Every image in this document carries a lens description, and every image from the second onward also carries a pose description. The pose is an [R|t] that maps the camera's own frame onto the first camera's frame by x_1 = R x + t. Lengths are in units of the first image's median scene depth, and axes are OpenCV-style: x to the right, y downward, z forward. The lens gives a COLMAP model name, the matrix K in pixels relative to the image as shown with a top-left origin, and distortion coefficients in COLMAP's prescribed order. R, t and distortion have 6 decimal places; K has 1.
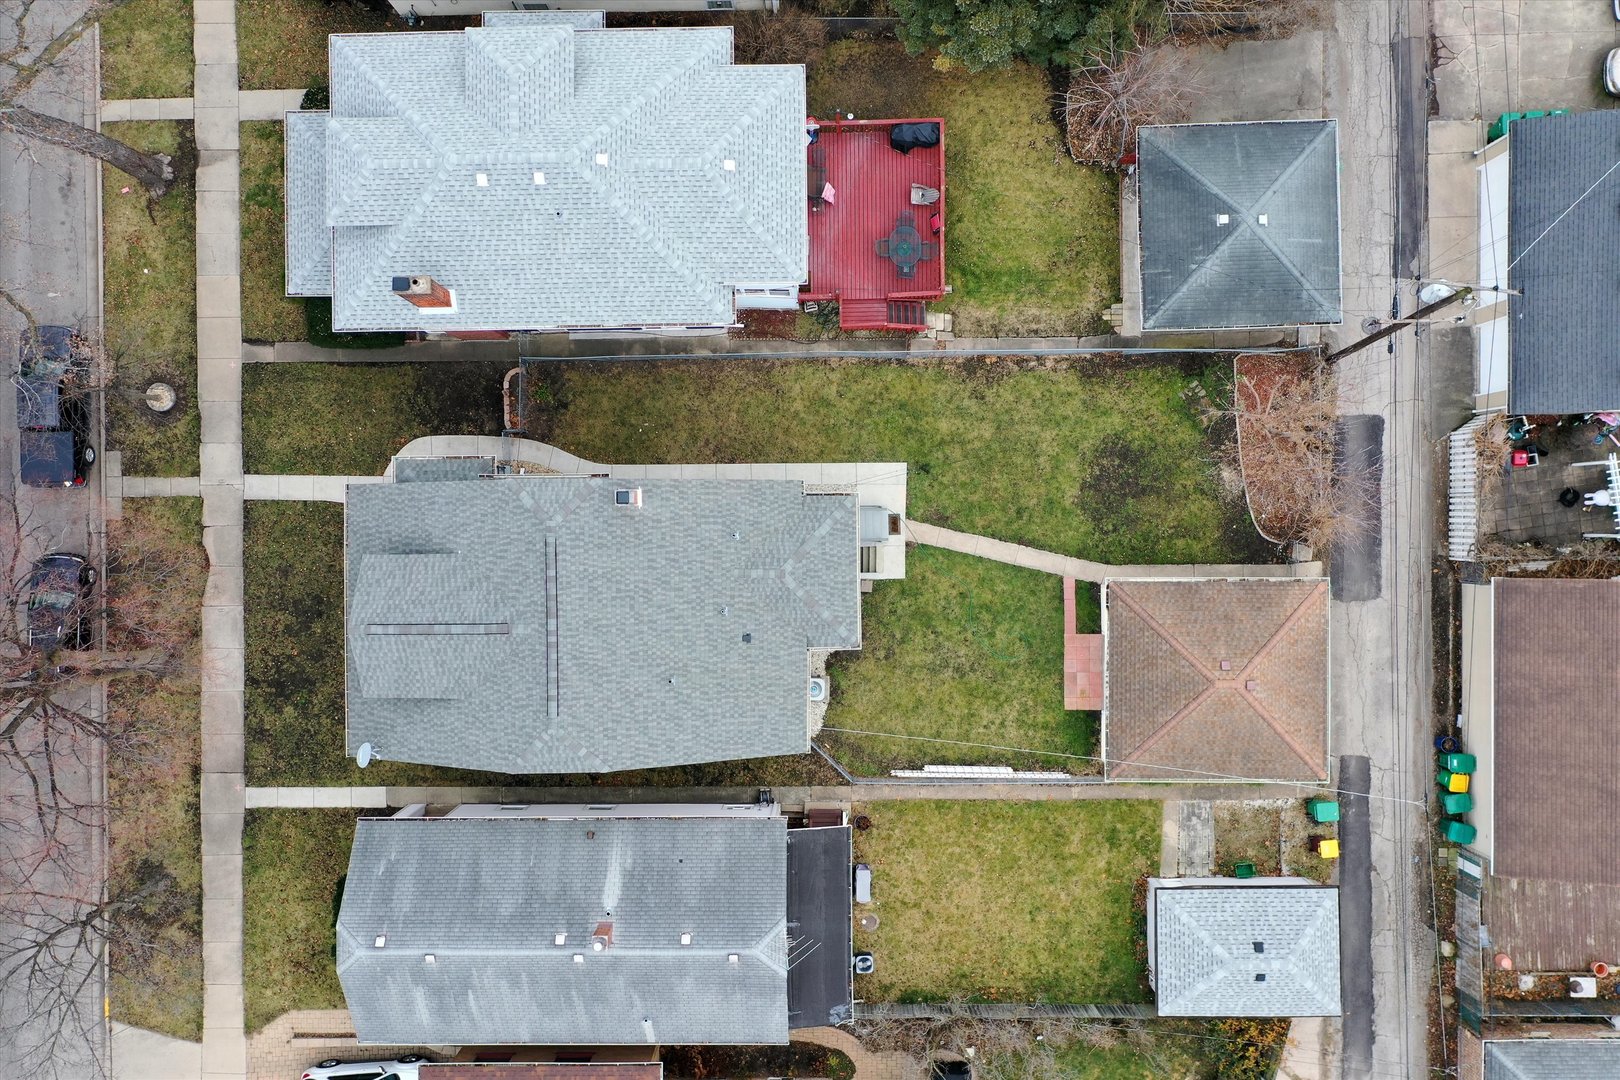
lens RADIAL K [[1290.1, 0, 803.9], [0, 1290.1, 532.4], [0, 0, 1]] dist [0.004226, 0.016059]
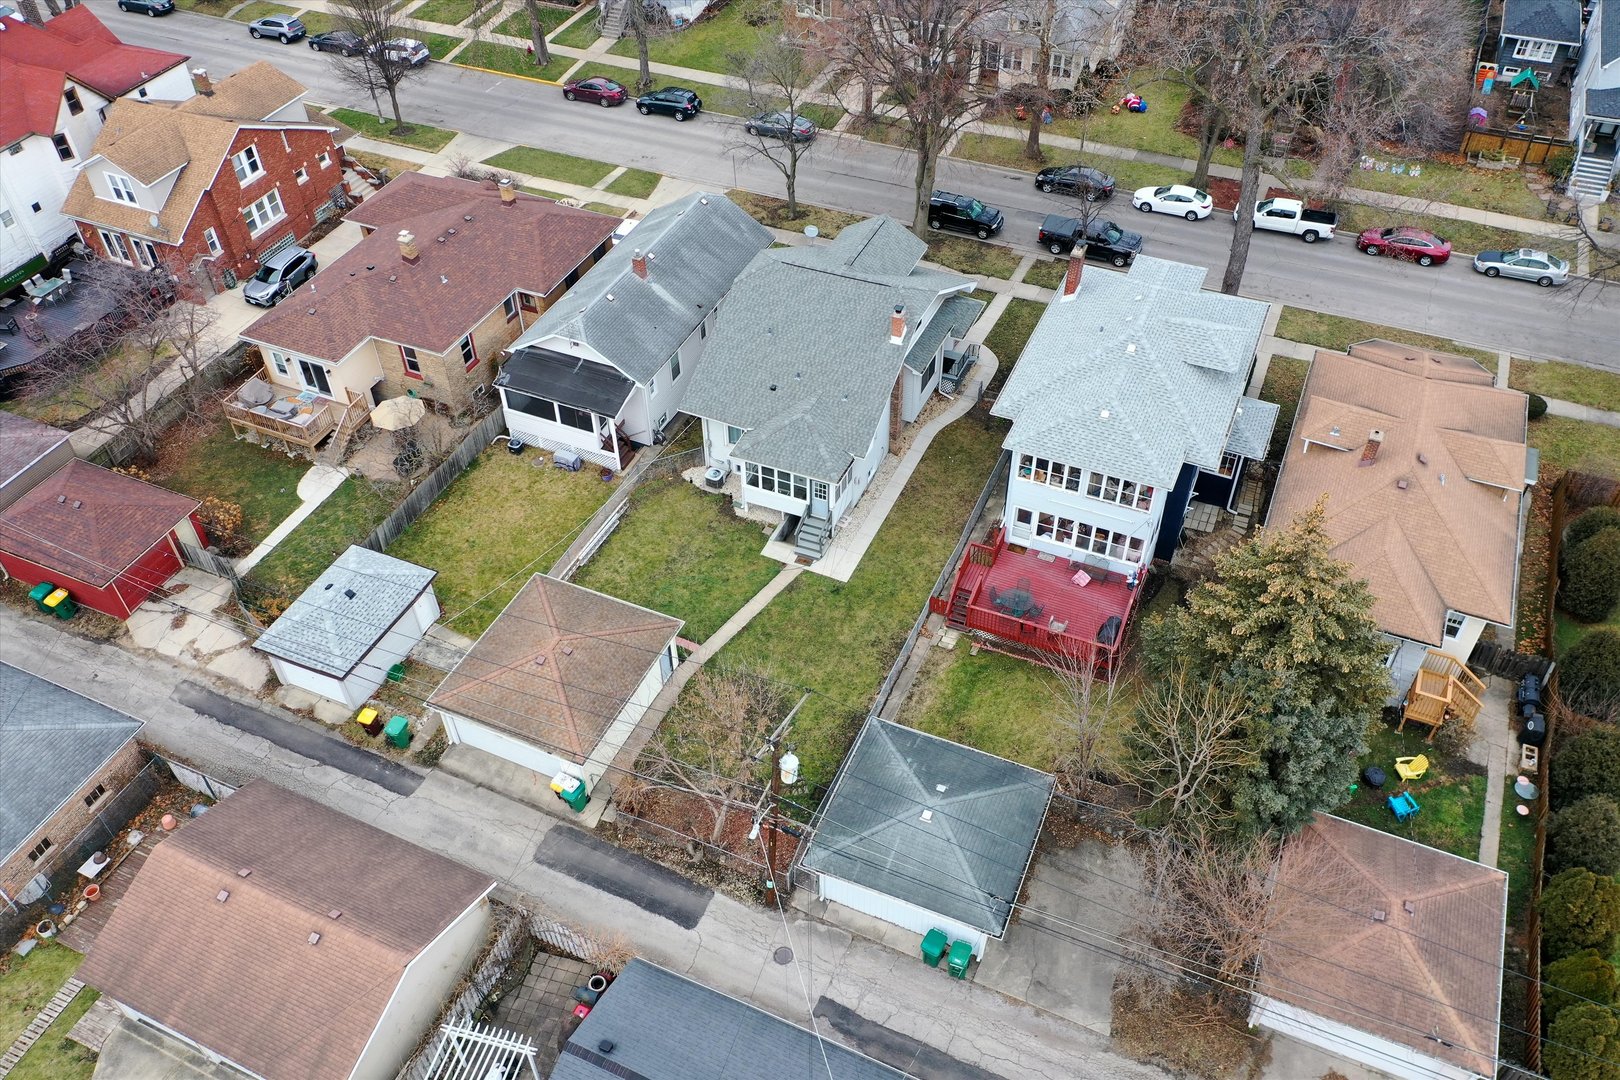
lens RADIAL K [[1290.1, 0, 803.9], [0, 1290.1, 532.4], [0, 0, 1]] dist [0.004226, 0.016059]
pose [[-0.417223, 0.646055, -0.639170, 0.827676], [-0.908499, -0.278256, 0.311775, -0.376496], [0.023571, 0.710765, 0.703035, 0.129322]]
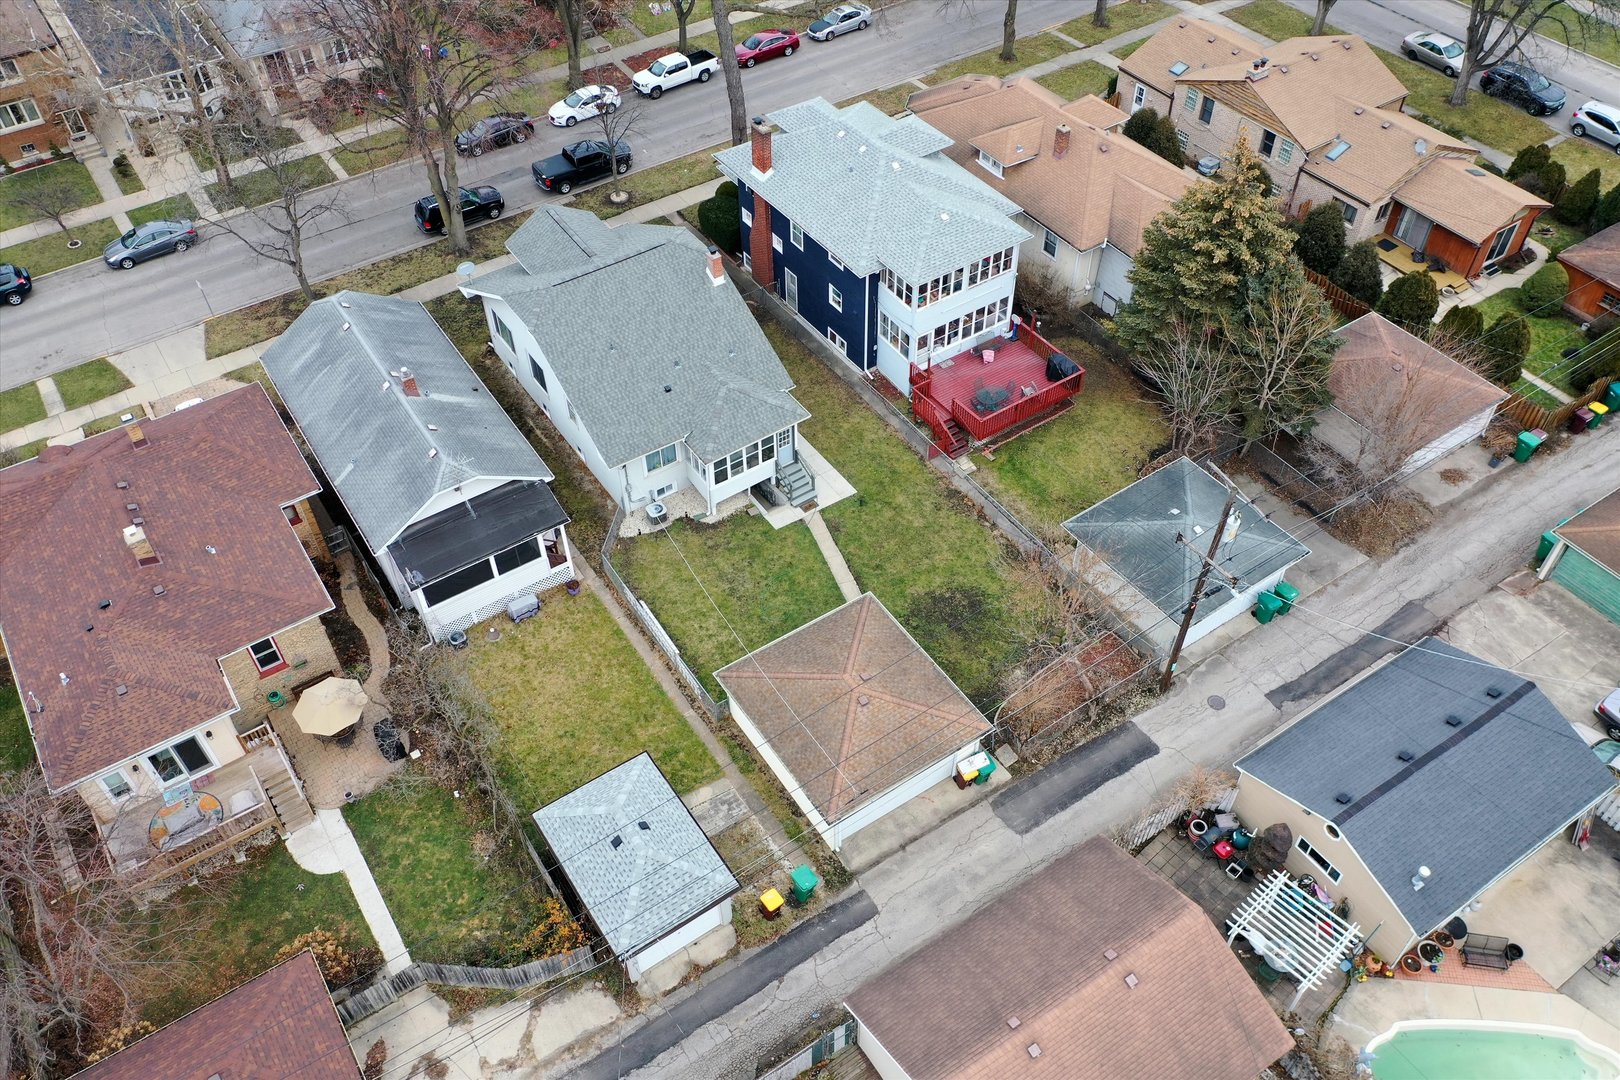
lens RADIAL K [[1290.1, 0, 803.9], [0, 1290.1, 532.4], [0, 0, 1]] dist [0.004226, 0.016059]
pose [[0.545466, 0.615912, -0.568435, 0.764326], [-0.838130, 0.402453, -0.368198, 0.449614], [0.001991, 0.677262, 0.735739, 0.134773]]
